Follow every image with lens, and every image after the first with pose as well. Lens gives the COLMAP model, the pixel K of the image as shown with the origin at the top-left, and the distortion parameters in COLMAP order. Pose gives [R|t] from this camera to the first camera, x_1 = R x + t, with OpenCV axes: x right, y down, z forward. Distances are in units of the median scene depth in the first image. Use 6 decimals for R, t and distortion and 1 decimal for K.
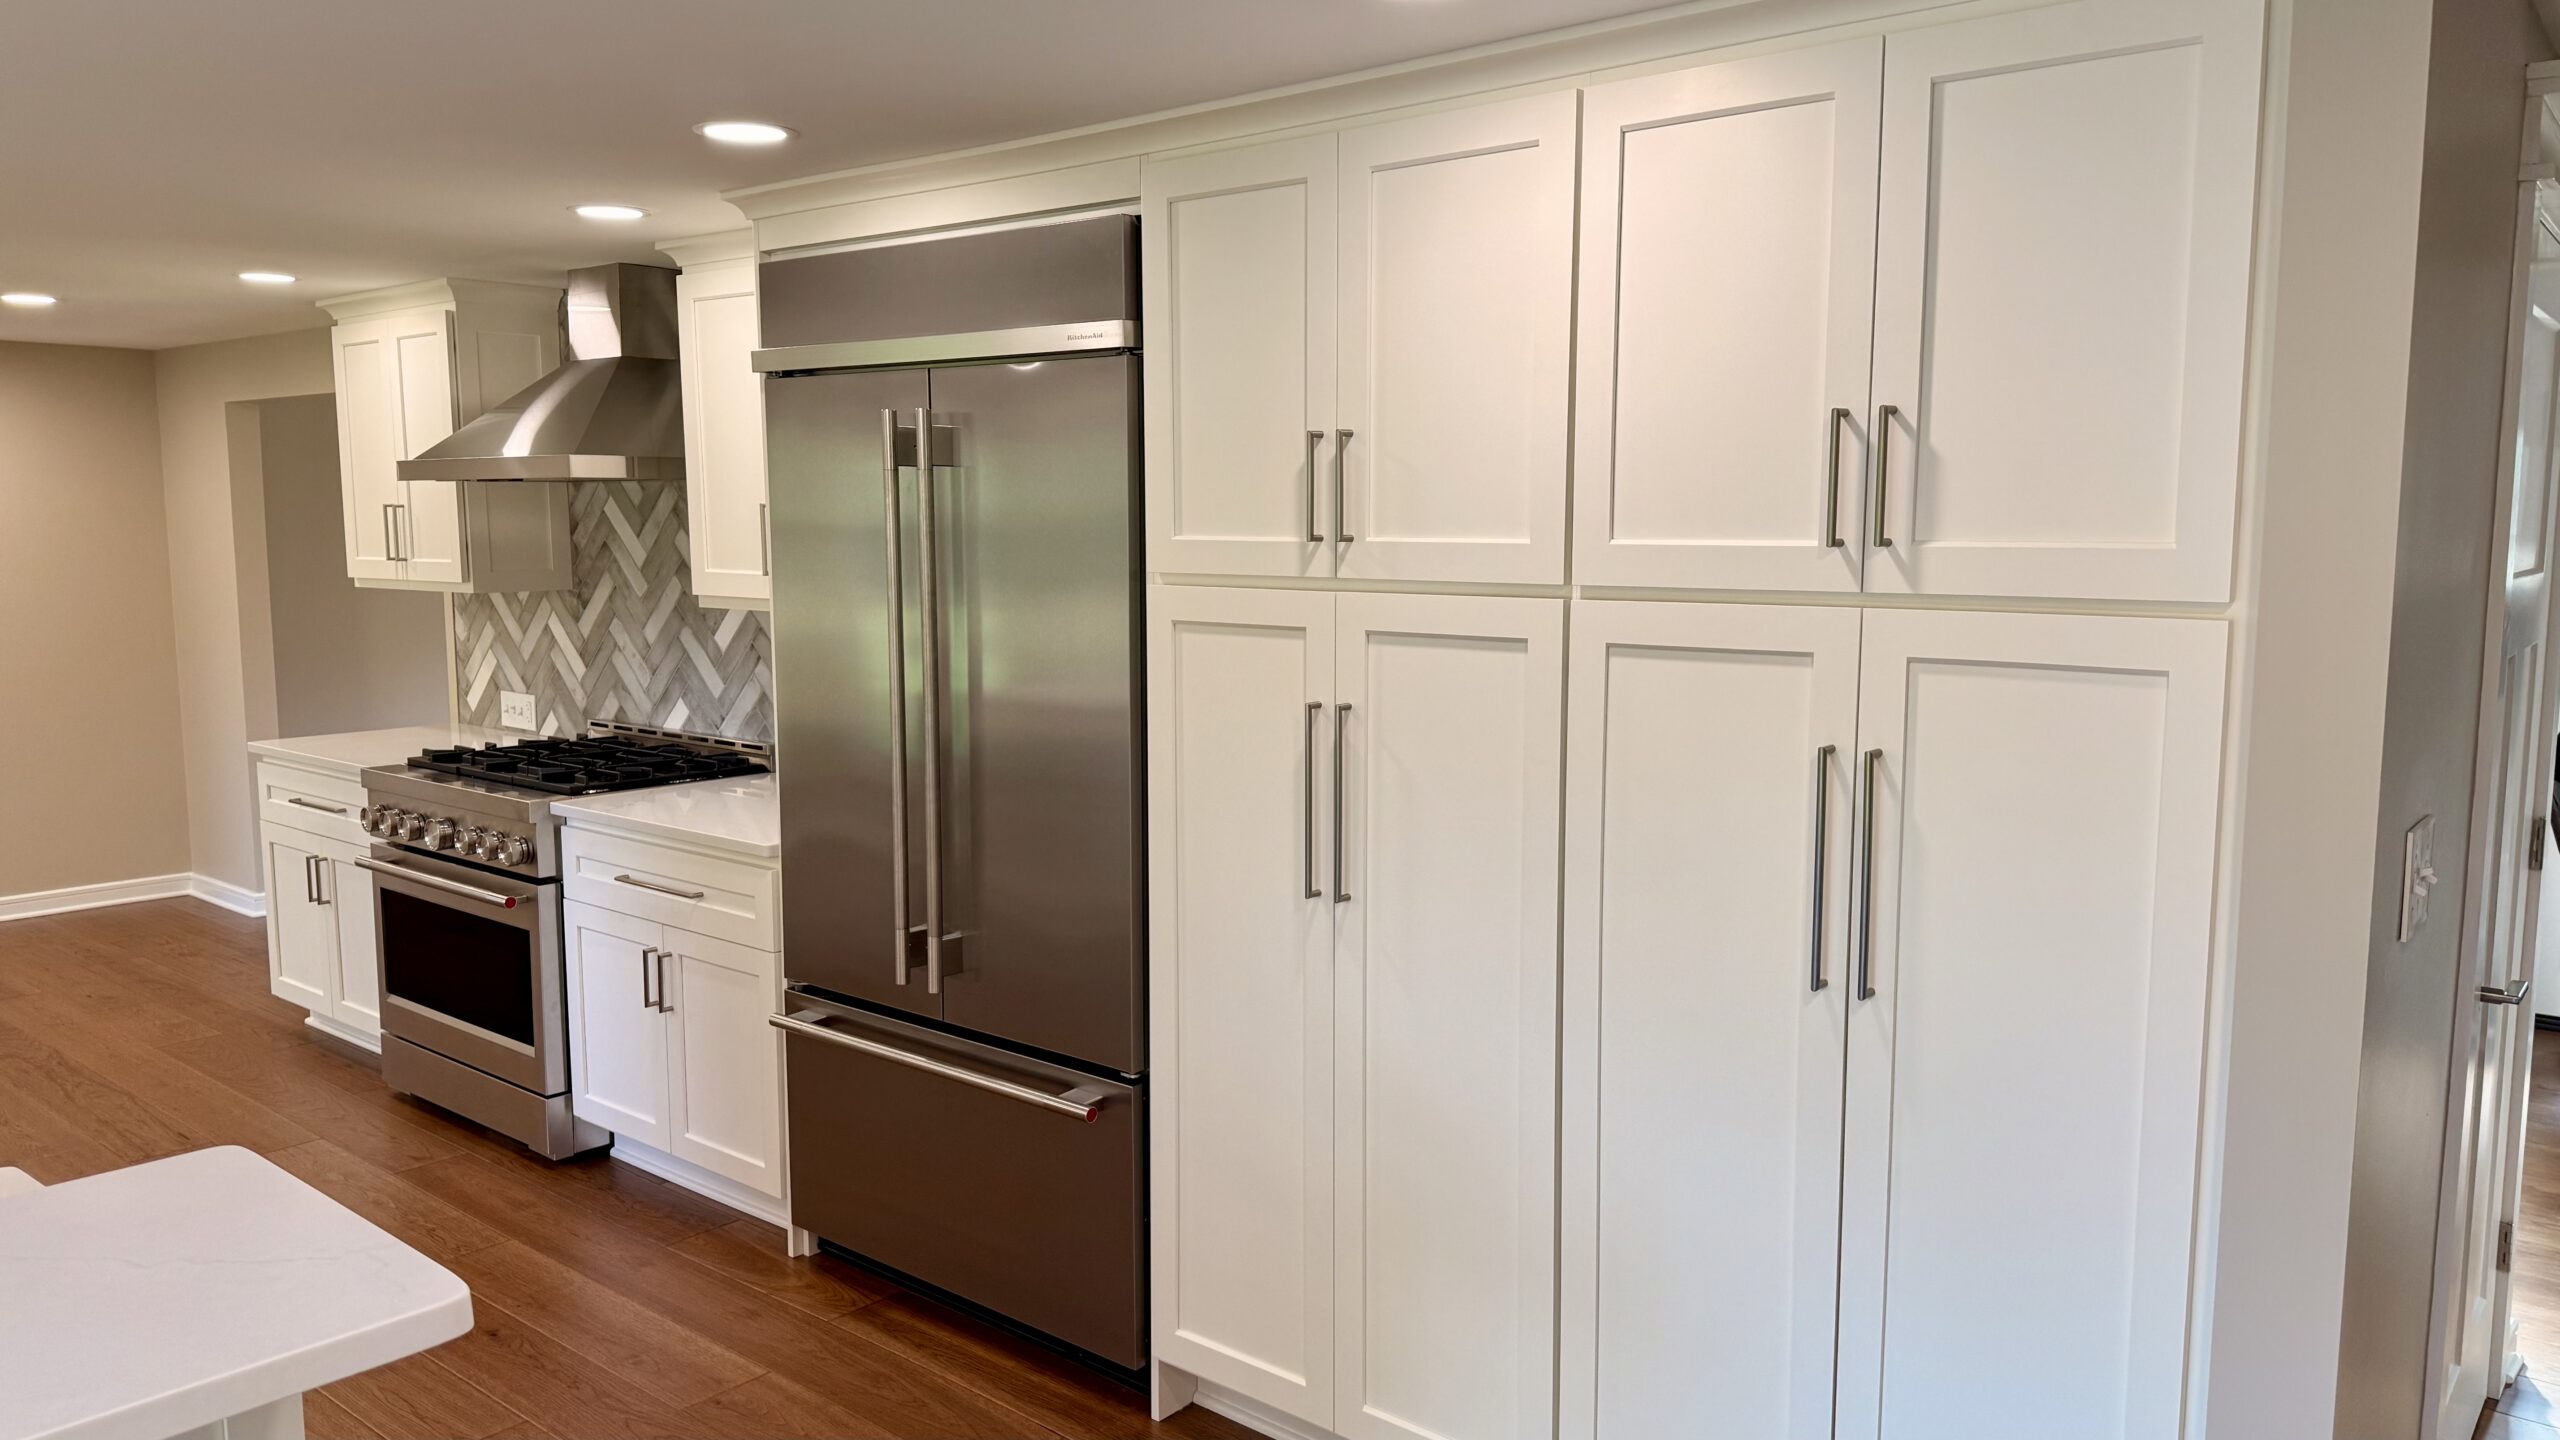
lens RADIAL K [[1802.9, 0, 1272.3], [0, 1802.9, 718.9], [0, 0, 1]] dist [0.082923, -0.112691]
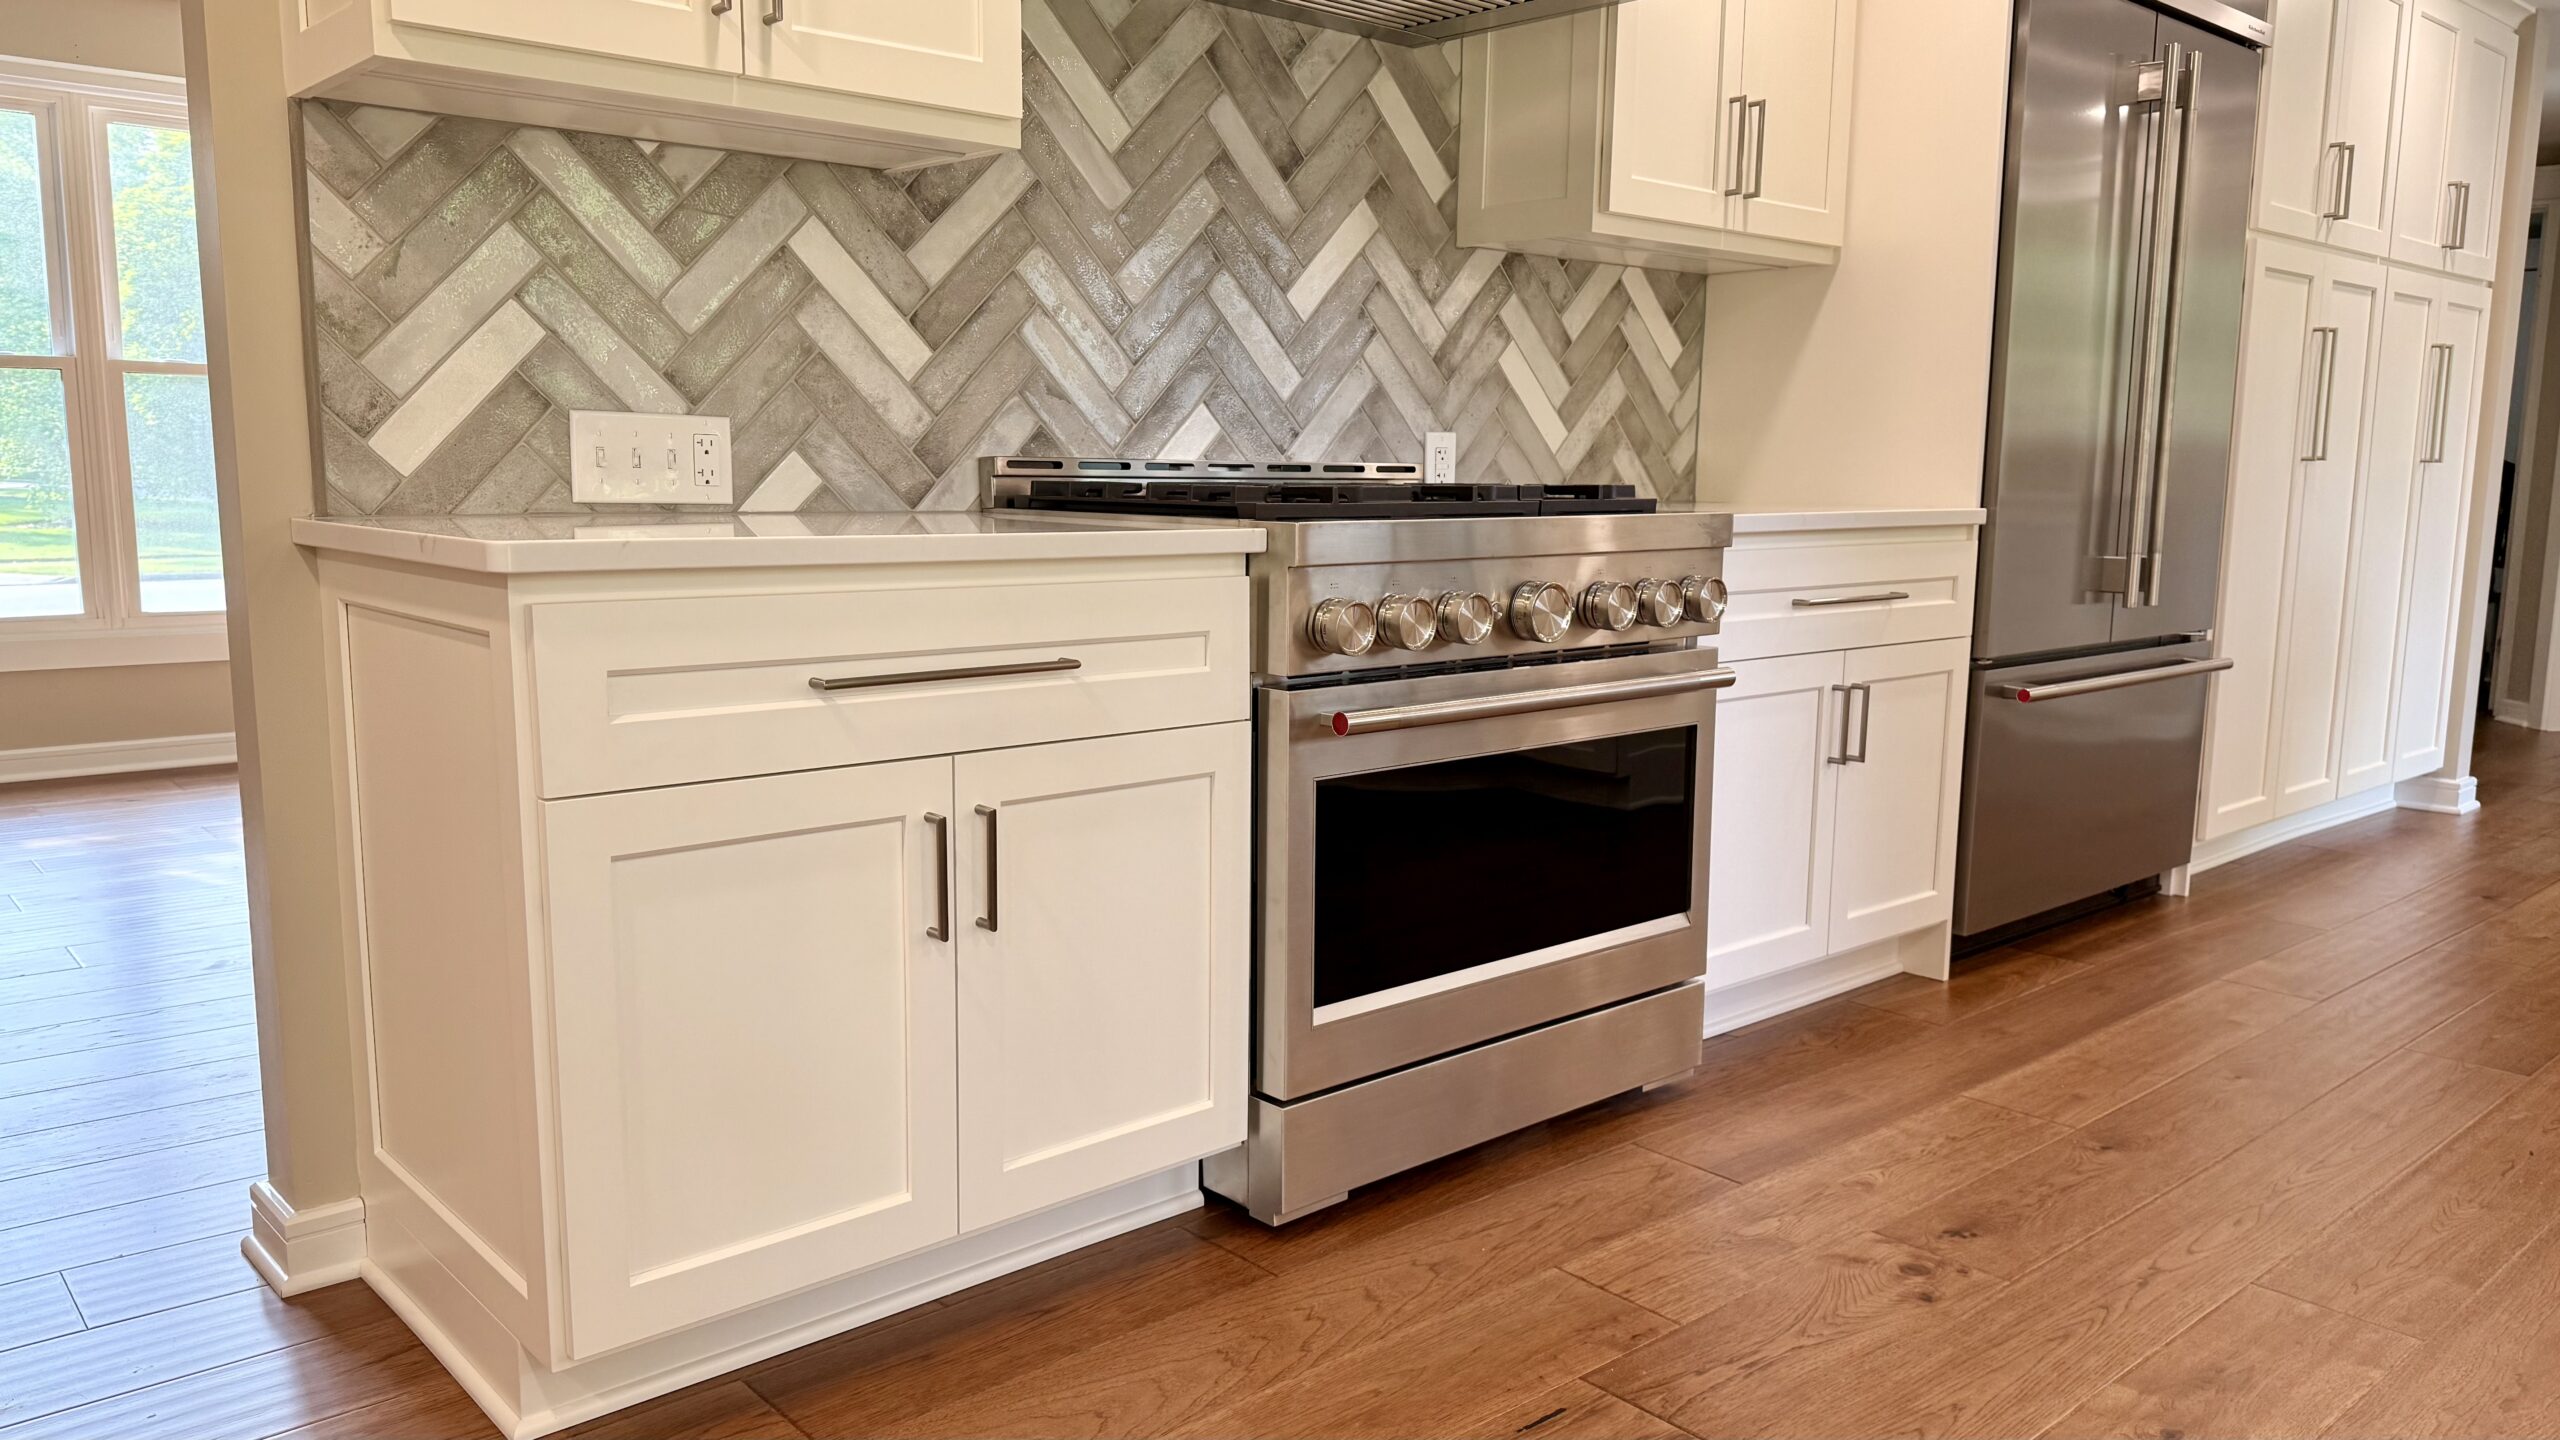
lens RADIAL K [[1802.9, 0, 1287.6], [0, 1802.9, 721.7], [0, 0, 1]] dist [0.082923, -0.112691]
pose [[0.146644, -0.132289, 0.980304, -0.855681], [0.110185, 0.987034, 0.116715, 0.022819], [-0.983033, 0.090899, 0.159319, 0.862768]]
